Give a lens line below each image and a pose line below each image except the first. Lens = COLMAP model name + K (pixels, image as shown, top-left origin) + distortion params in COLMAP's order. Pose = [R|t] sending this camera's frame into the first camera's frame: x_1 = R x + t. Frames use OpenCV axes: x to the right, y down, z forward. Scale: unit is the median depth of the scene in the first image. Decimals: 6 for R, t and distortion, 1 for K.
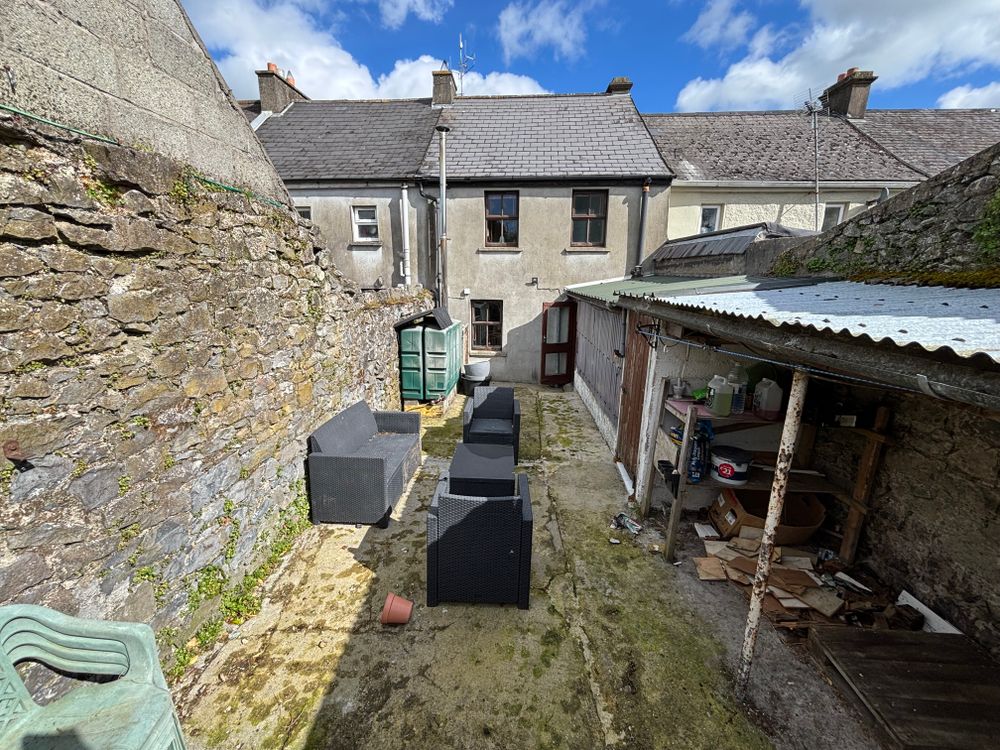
lens RADIAL K [[406.5, 0, 495.6], [0, 406.5, 370.7], [0, 0, 1]] dist [0.020218, -0.000362]
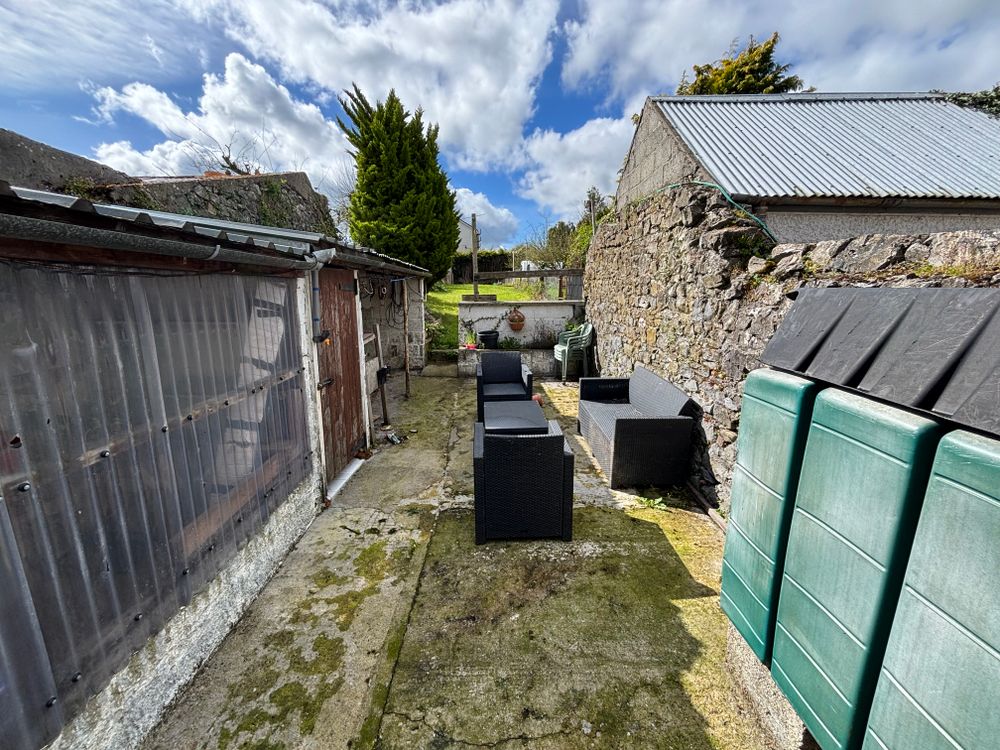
lens RADIAL K [[406.5, 0, 495.6], [0, 406.5, 370.7], [0, 0, 1]] dist [0.020218, -0.000362]
pose [[-0.997800, 0.001079, -0.066286, 0.070311], [-0.026350, 0.911037, 0.411482, -0.254044], [0.060833, 0.412324, -0.909004, 1.553652]]
